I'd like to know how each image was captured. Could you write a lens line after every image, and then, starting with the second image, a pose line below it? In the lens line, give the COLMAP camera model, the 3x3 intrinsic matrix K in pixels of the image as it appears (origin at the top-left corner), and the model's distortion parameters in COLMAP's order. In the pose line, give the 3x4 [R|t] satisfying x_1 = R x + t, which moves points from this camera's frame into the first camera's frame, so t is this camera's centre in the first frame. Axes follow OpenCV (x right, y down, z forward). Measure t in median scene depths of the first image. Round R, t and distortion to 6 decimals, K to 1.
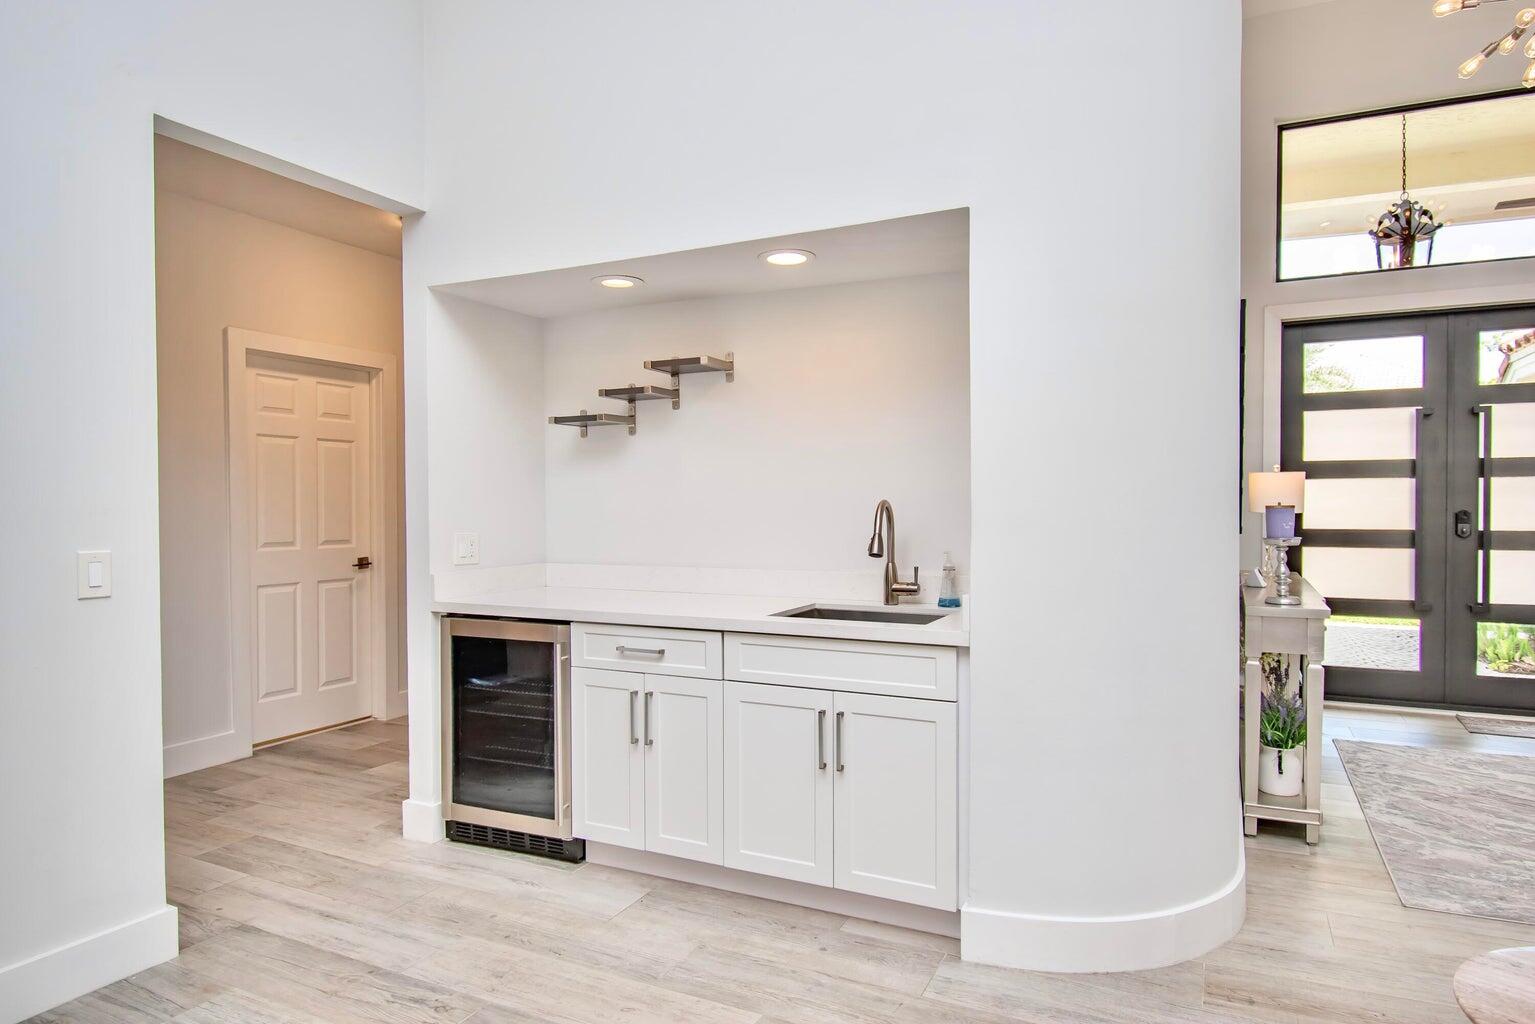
lens RADIAL K [[928.3, 0, 767.5], [0, 928.3, 512.0], [0, 0, 1]] dist [0.001992, 0.000282]
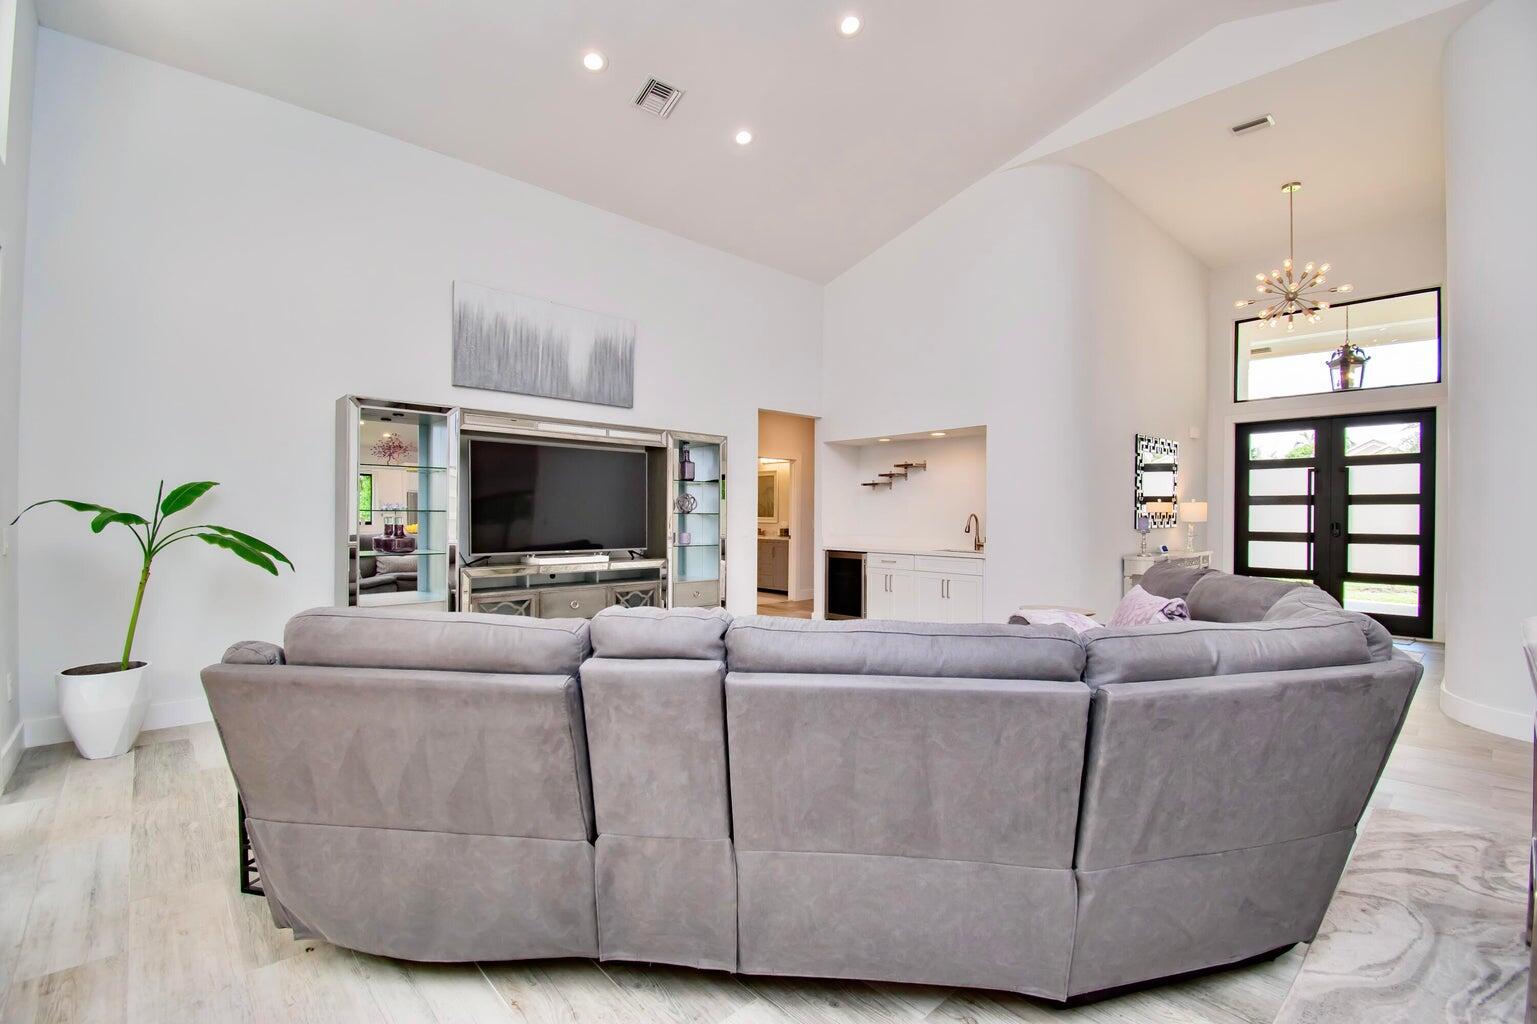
lens RADIAL K [[684.0, 0, 785.9], [0, 684.0, 515.5], [0, 0, 1]] dist [0.015614, -0.024093]
pose [[0.940324, 0.009209, -0.340155, 0.262982], [-0.012302, 0.999900, -0.006939, 0.012746], [0.340058, 0.010710, 0.940344, -1.054537]]
